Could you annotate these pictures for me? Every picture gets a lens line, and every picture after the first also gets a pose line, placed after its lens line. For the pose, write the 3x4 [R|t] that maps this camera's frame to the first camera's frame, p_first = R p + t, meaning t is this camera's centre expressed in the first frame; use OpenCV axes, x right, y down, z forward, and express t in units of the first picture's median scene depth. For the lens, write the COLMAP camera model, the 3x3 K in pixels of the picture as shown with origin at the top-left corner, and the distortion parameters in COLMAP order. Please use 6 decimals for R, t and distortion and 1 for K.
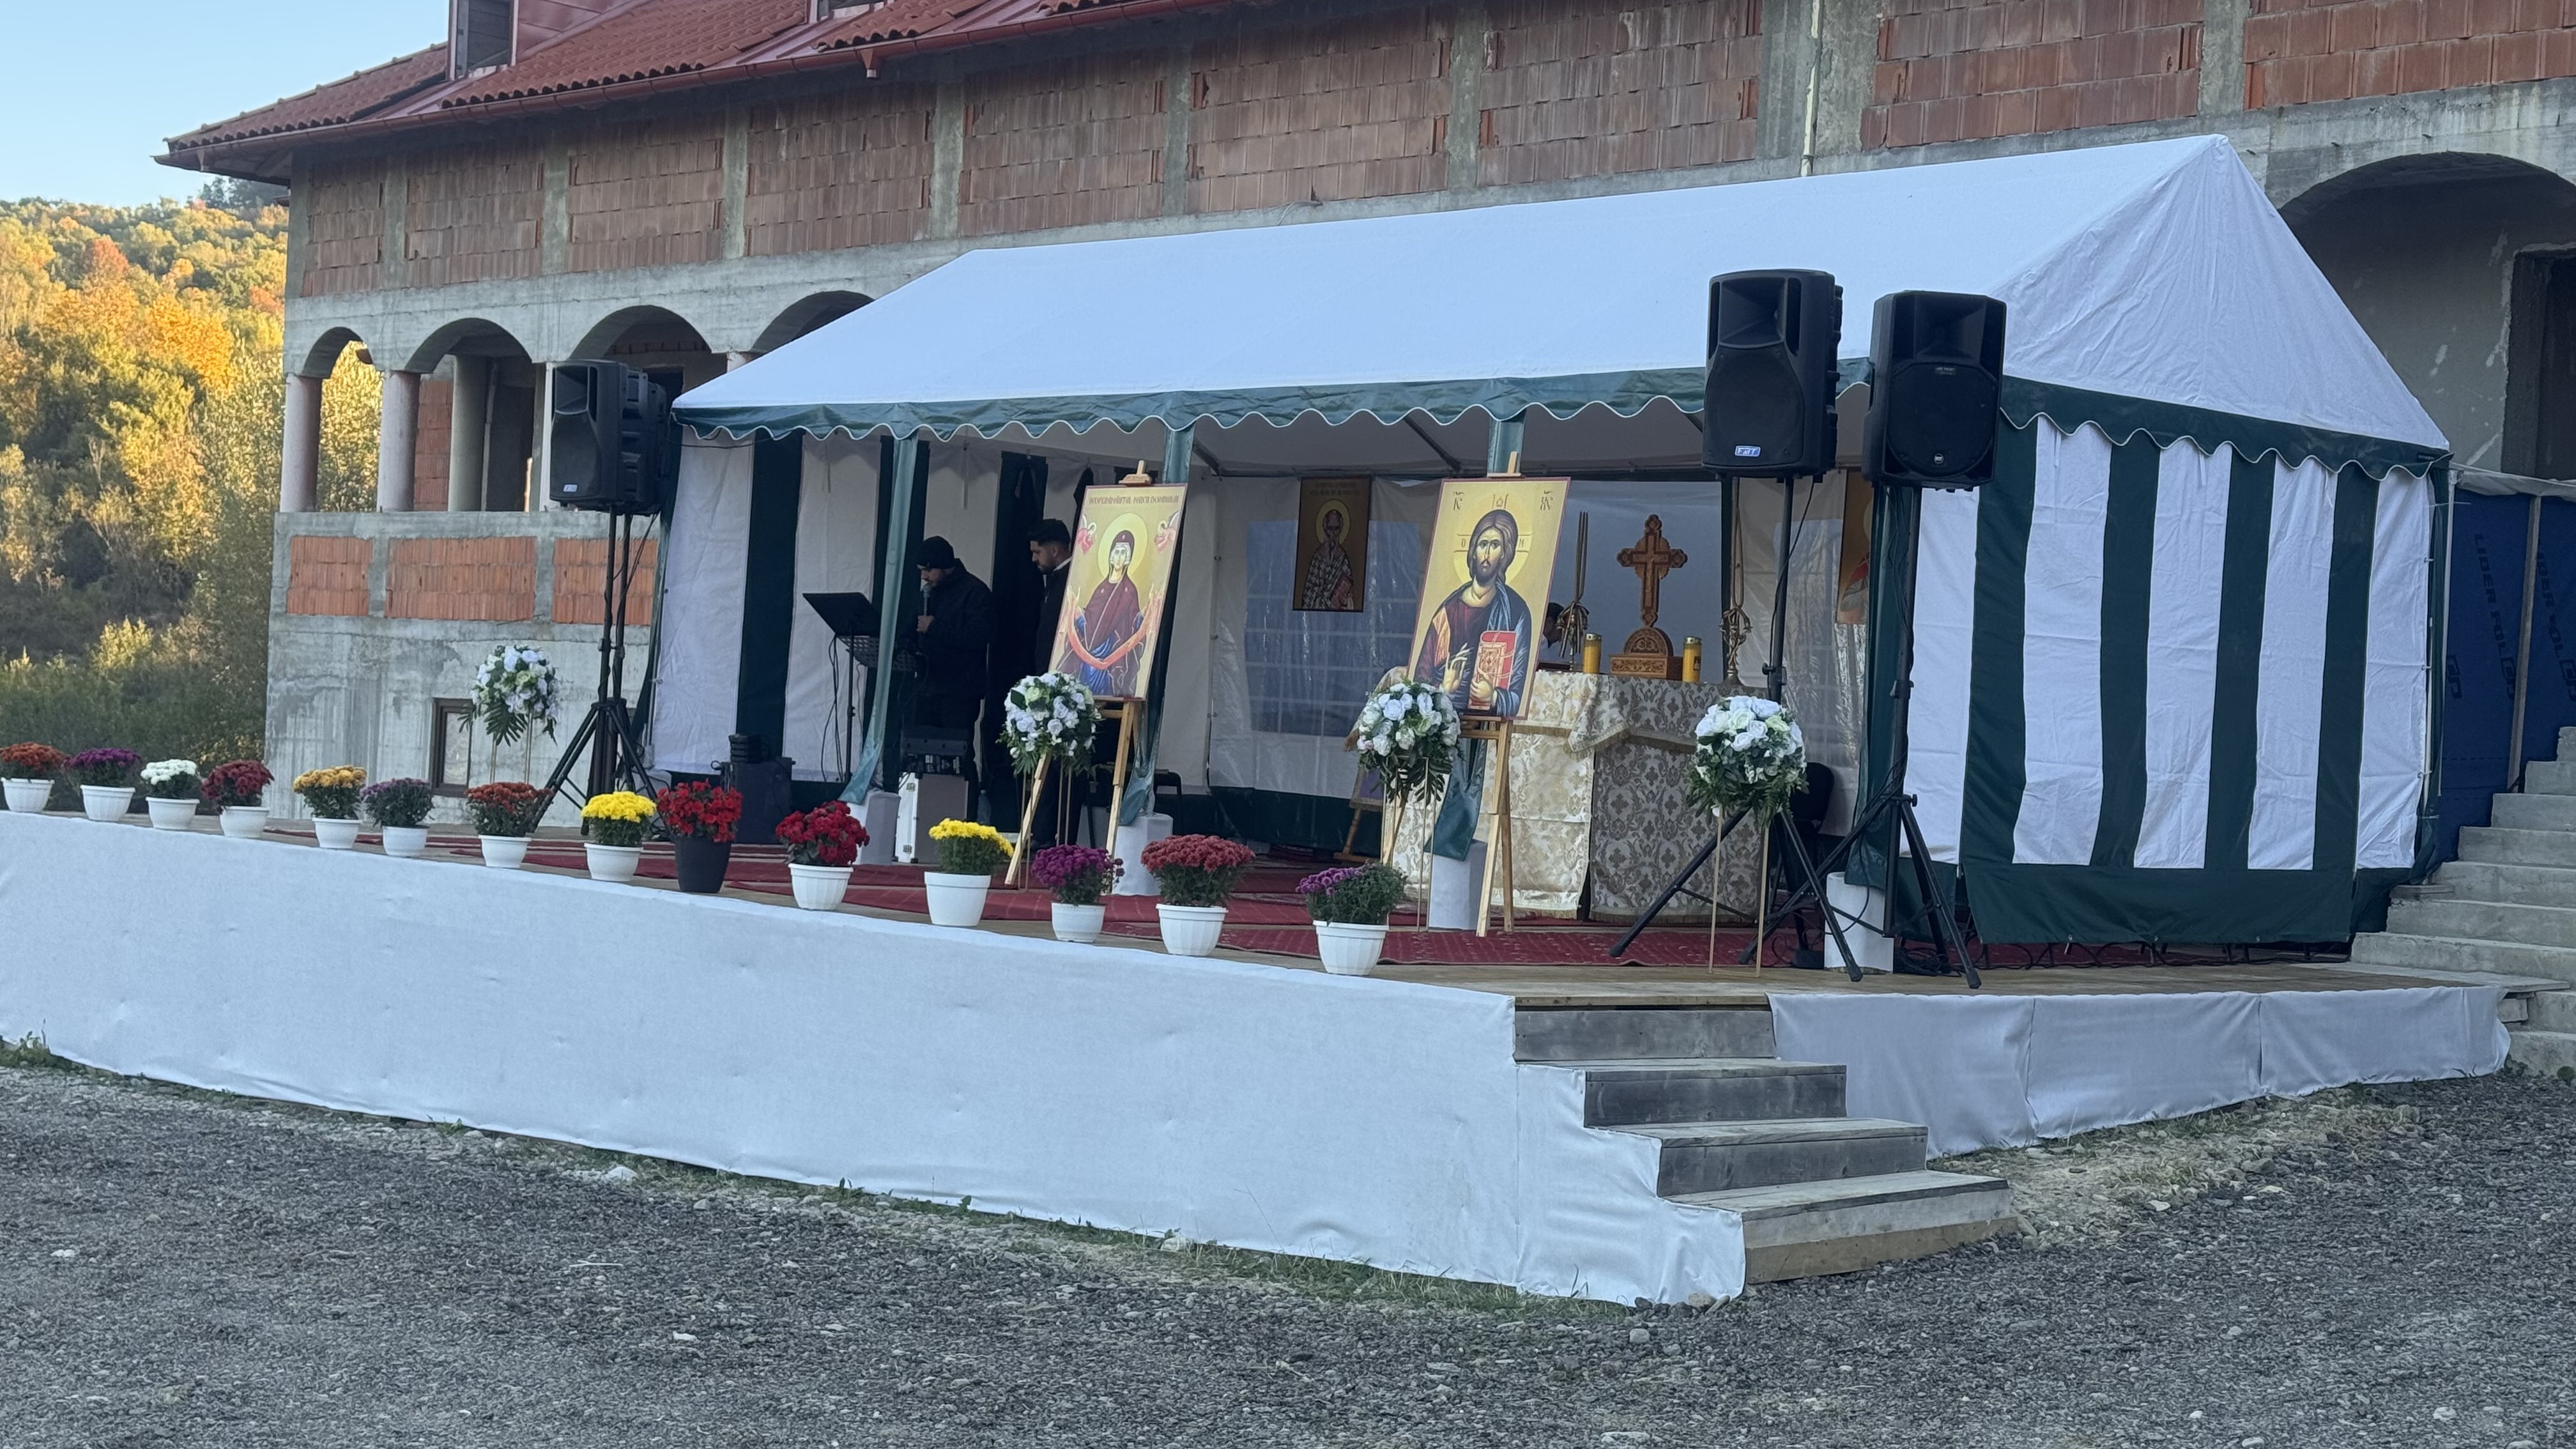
lens RADIAL K [[3558.0, 0, 1284.3], [0, 3558.0, 717.9], [0, 0, 1]] dist [0.116406, 0.000000]
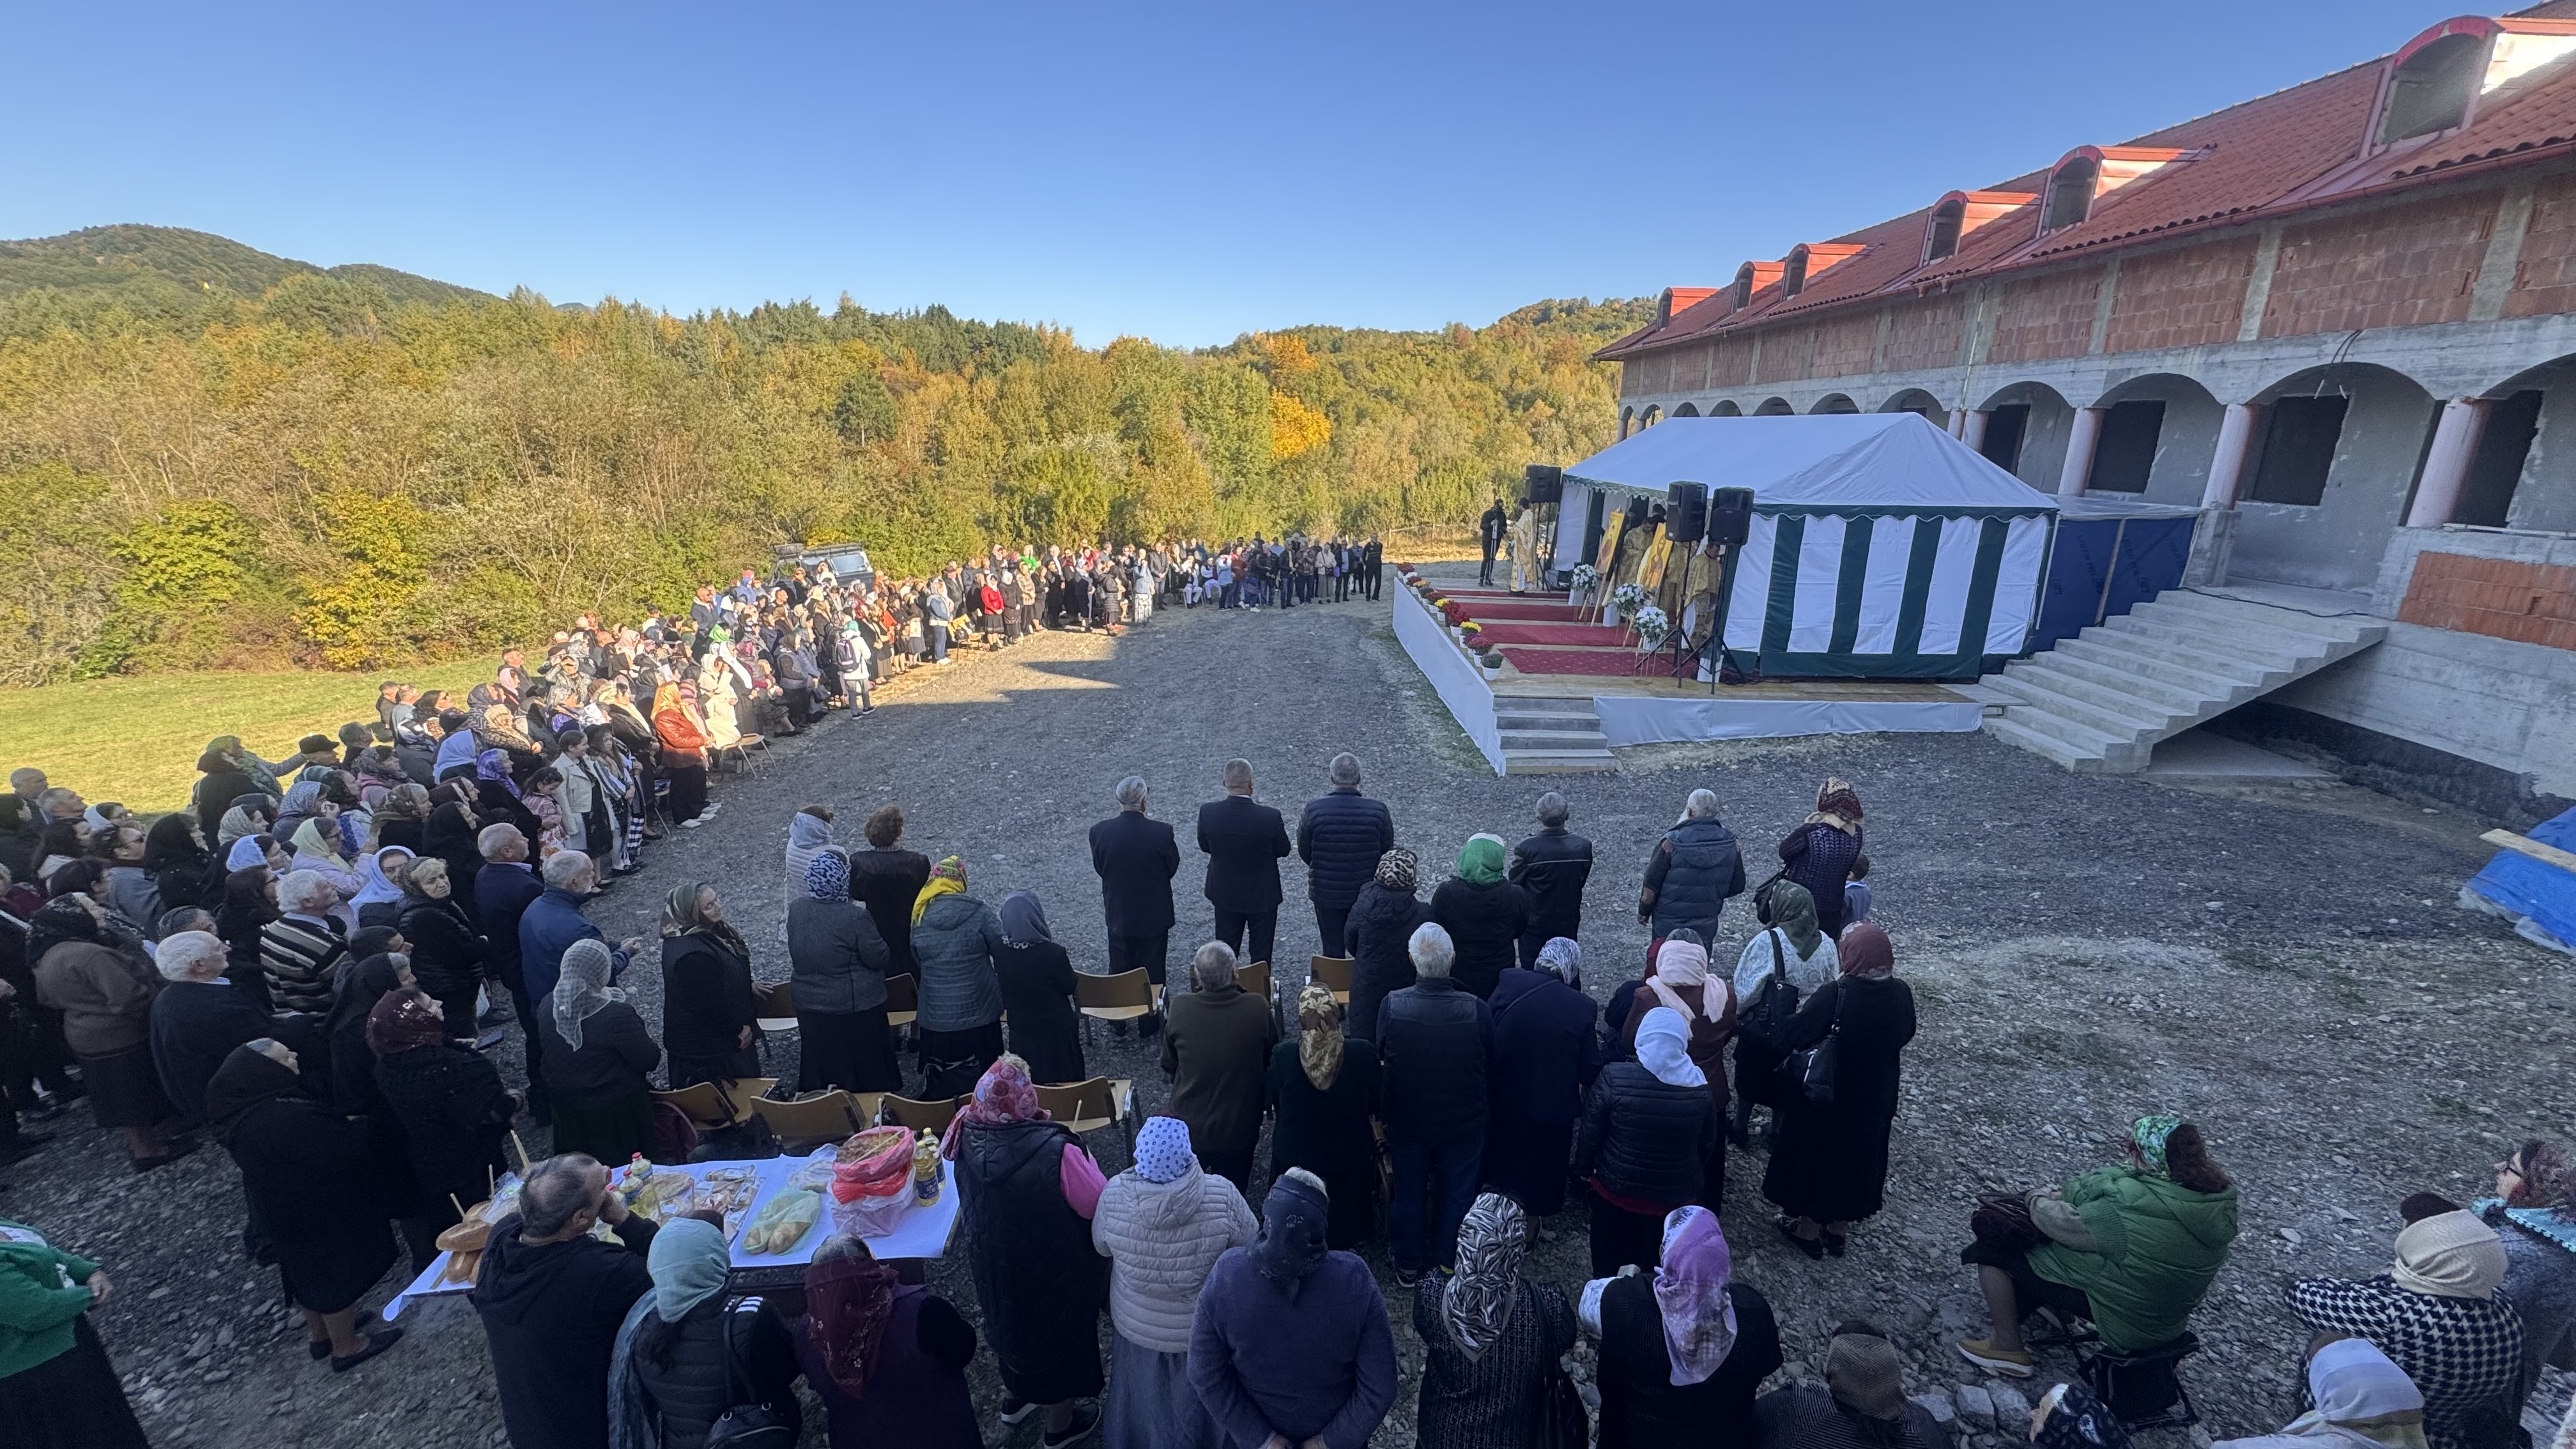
lens RADIAL K [[1021.4, 0, 1288.2], [0, 1021.4, 721.8], [0, 0, 1]] dist [-0.006522, 0.000536]
pose [[0.726156, 0.150449, -0.670867, 0.491713], [0.022207, 0.970122, 0.241598, -0.129634], [0.687171, -0.190336, 0.701119, 0.002492]]
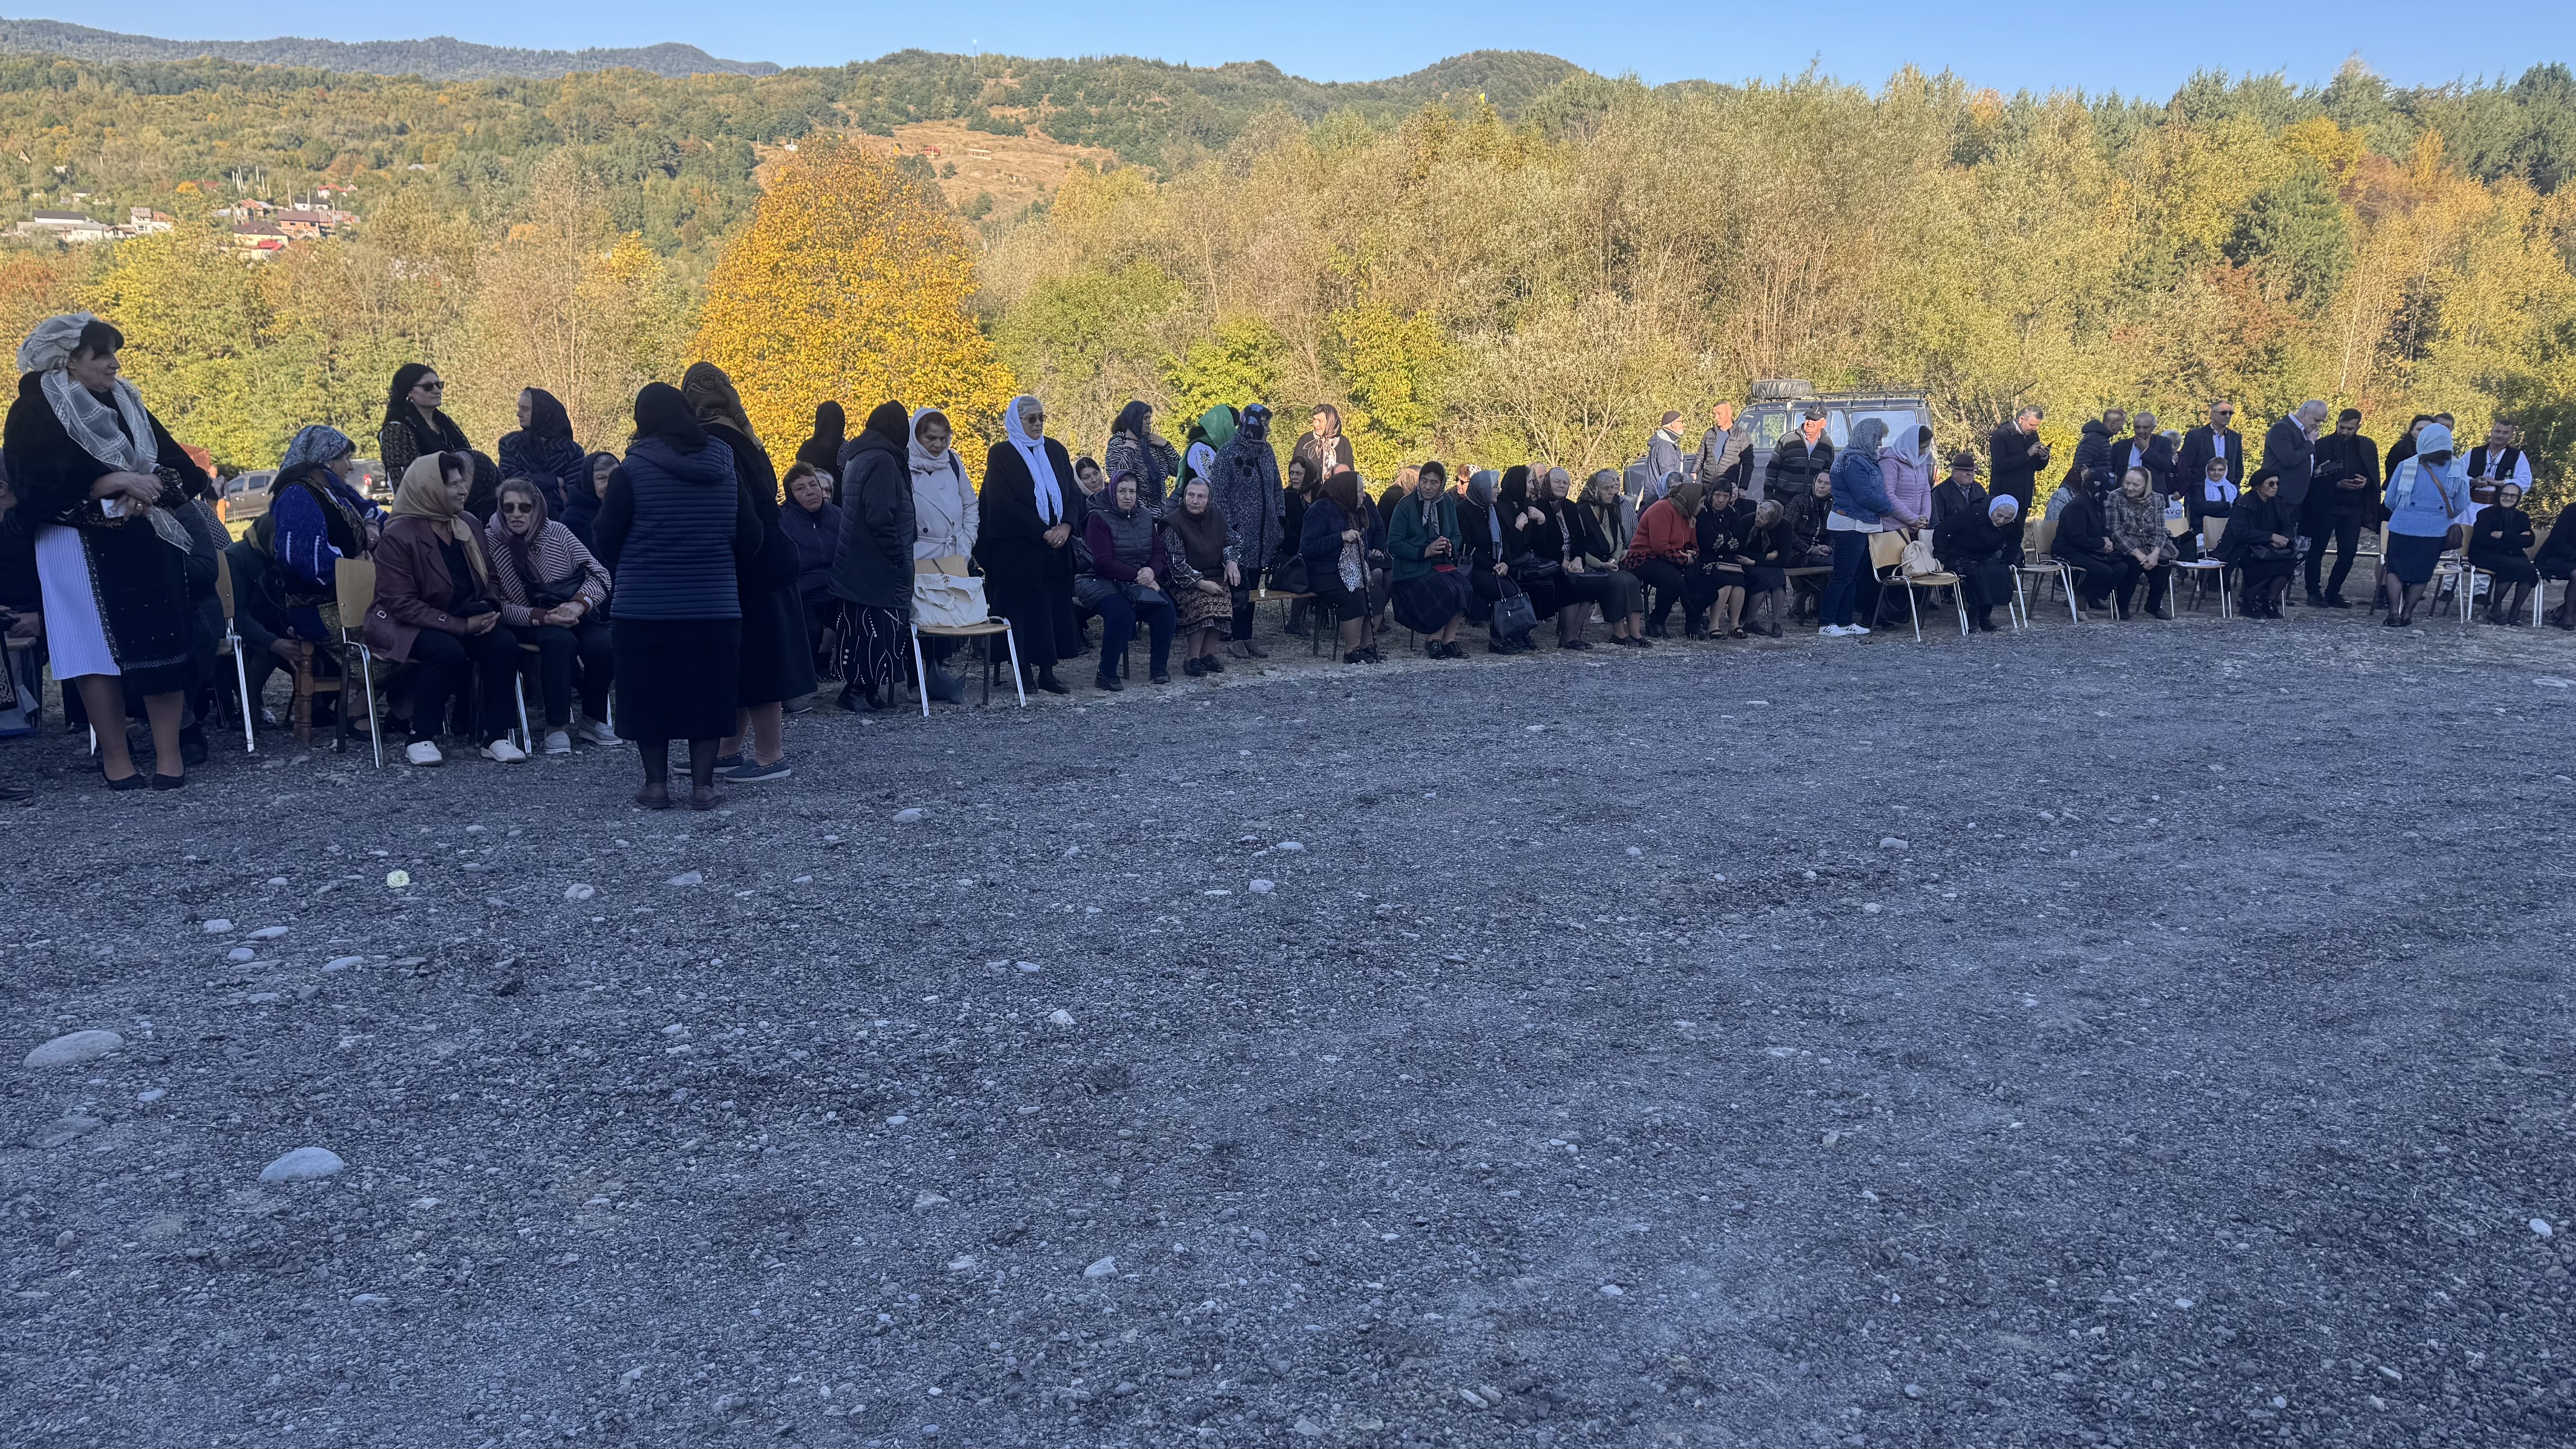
lens RADIAL K [[1788.6, 0, 1308.1], [0, 1788.6, 723.4], [0, 0, 1]] dist [0.061628, -0.072113]
pose [[-0.078216, 0.190631, -0.978541, 0.144263], [-0.047454, 0.979723, 0.194655, -0.001989], [0.995806, 0.061660, -0.067584, 0.469037]]
